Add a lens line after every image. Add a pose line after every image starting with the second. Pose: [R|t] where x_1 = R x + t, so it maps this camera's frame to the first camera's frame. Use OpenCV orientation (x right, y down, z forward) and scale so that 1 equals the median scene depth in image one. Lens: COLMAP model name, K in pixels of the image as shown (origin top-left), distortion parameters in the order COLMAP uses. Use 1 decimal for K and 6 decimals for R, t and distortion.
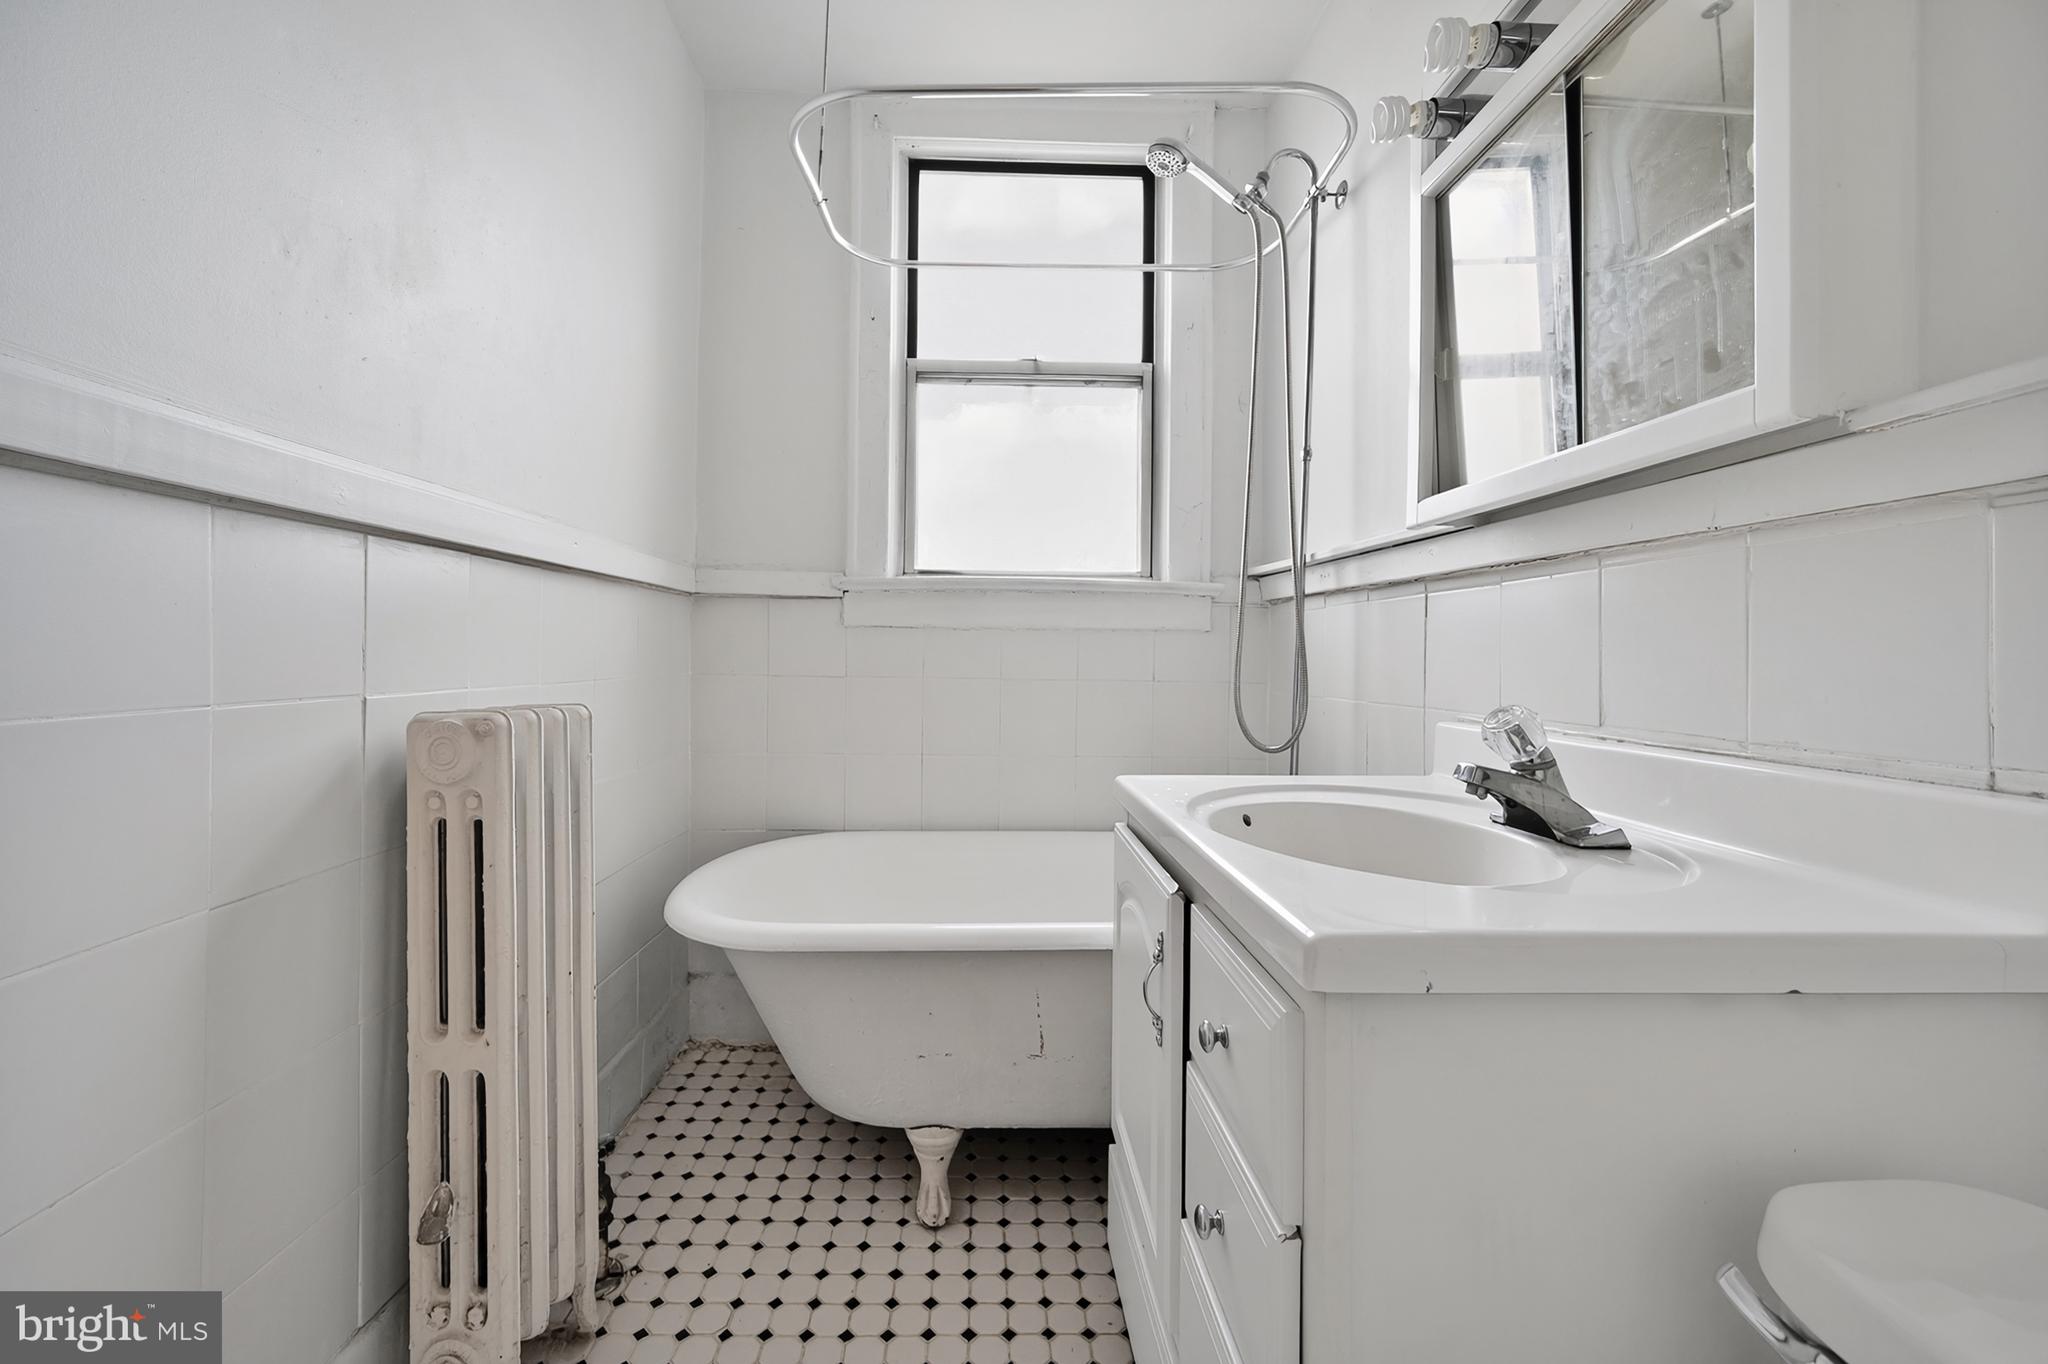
lens RADIAL K [[844.9, 0, 999.0], [0, 844.9, 664.8], [0, 0, 1]] dist [0.000855, -0.000400]
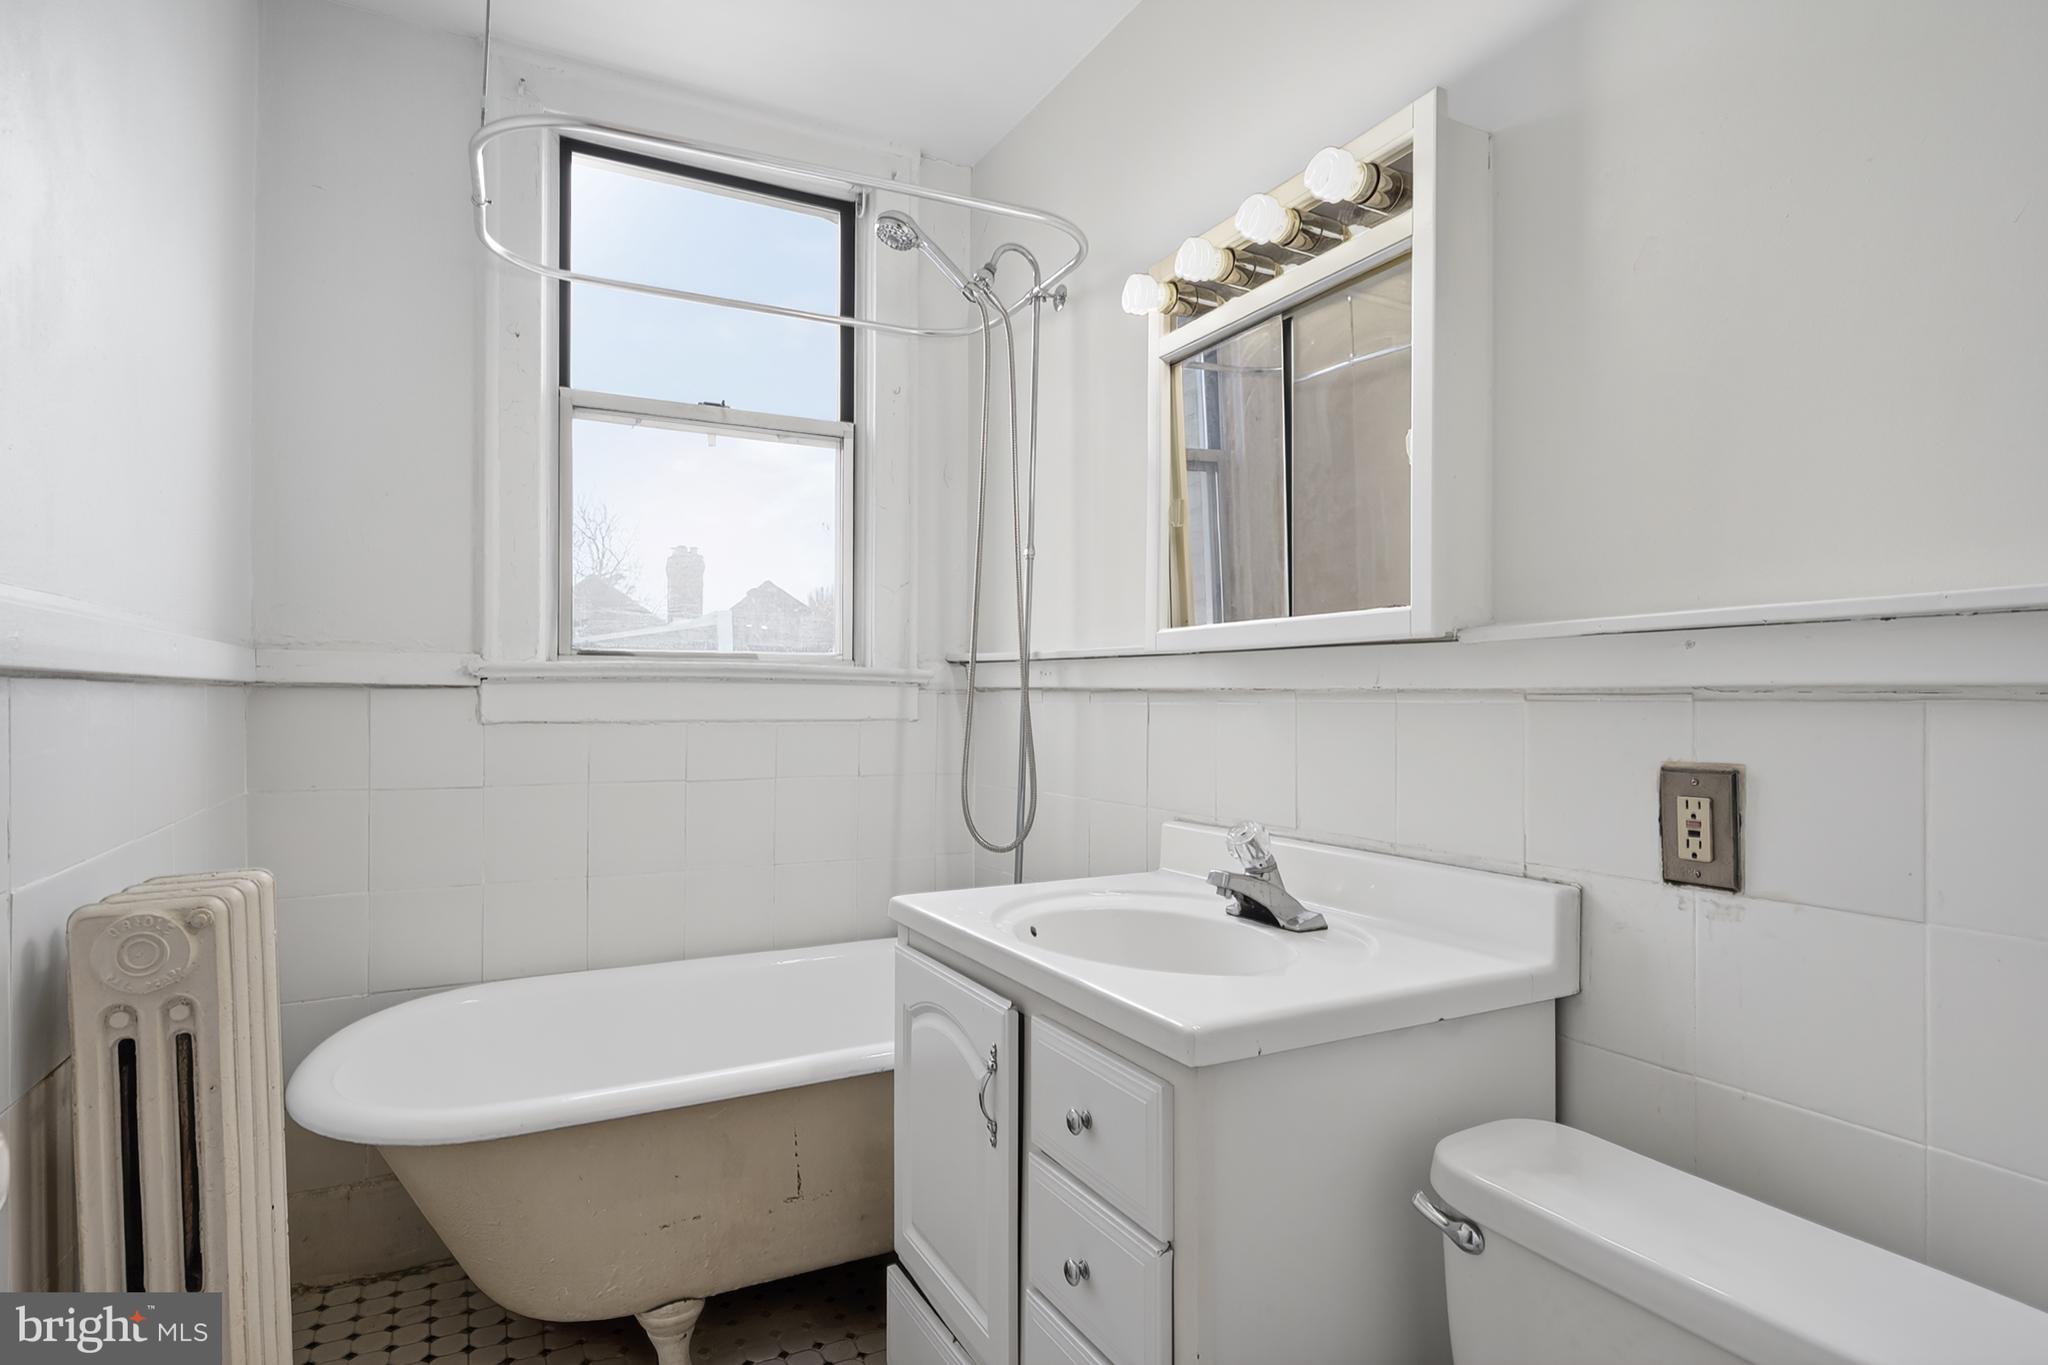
lens RADIAL K [[1077.7, 0, 1031.2], [0, 1077.7, 743.1], [0, 0, 1]] dist [0.002881, 0.000986]
pose [[0.896292, -0.024596, 0.442781, -0.261892], [0.010348, 0.999349, 0.034566, -0.087092], [-0.443343, -0.026399, 0.895963, -0.190452]]
